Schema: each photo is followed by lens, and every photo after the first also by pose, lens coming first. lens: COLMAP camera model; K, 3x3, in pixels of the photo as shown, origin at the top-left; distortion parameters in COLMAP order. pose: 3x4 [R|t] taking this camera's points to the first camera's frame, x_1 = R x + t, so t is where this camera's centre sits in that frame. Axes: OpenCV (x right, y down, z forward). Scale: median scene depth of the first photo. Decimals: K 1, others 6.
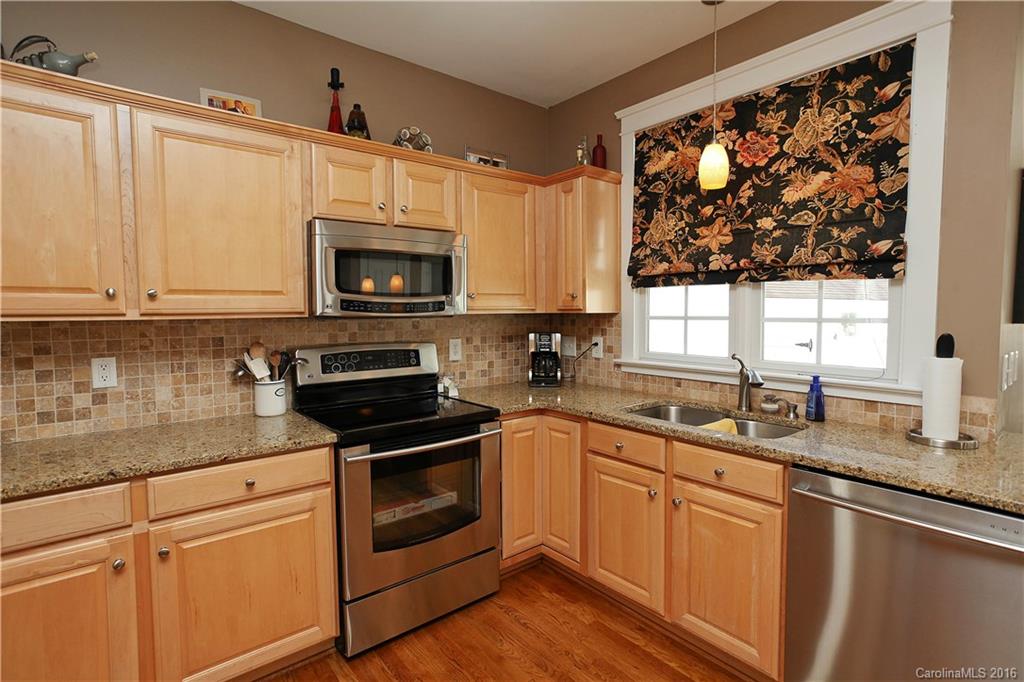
lens RADIAL K [[501.1, 0, 519.0], [0, 501.1, 349.8], [0, 0, 1]] dist [-0.014786, 0.009969]
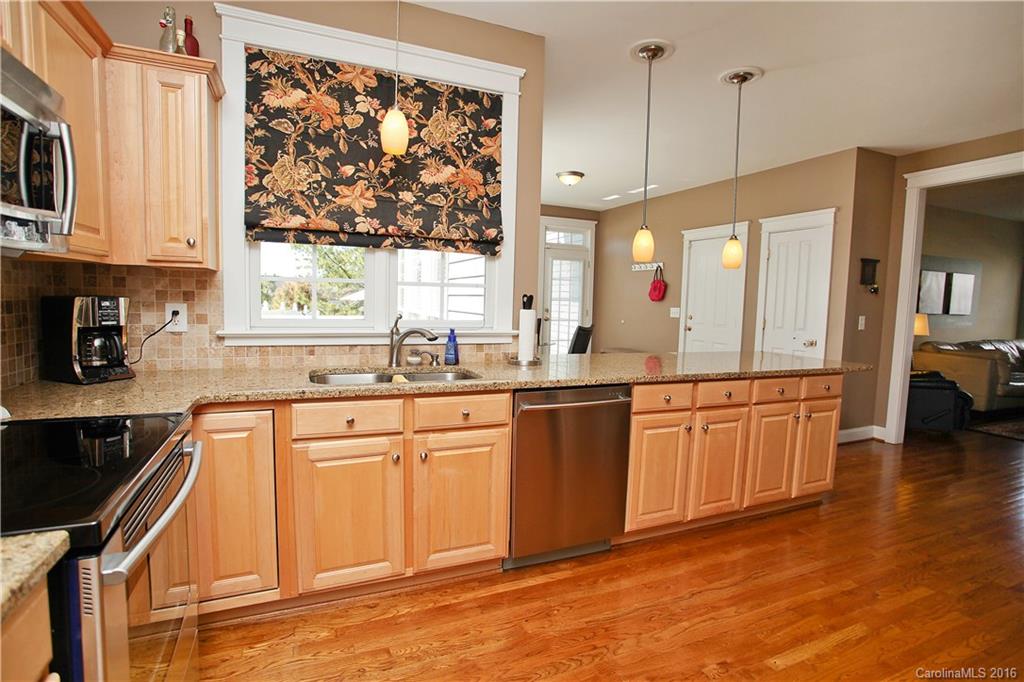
lens RADIAL K [[501.1, 0, 517.6], [0, 501.1, 335.7], [0, 0, 1]] dist [-0.014786, 0.009969]
pose [[0.288136, -0.065524, 0.955345, -0.517918], [0.048959, 0.997359, 0.053639, 0.009648], [-0.956337, 0.031317, 0.290583, 0.436873]]
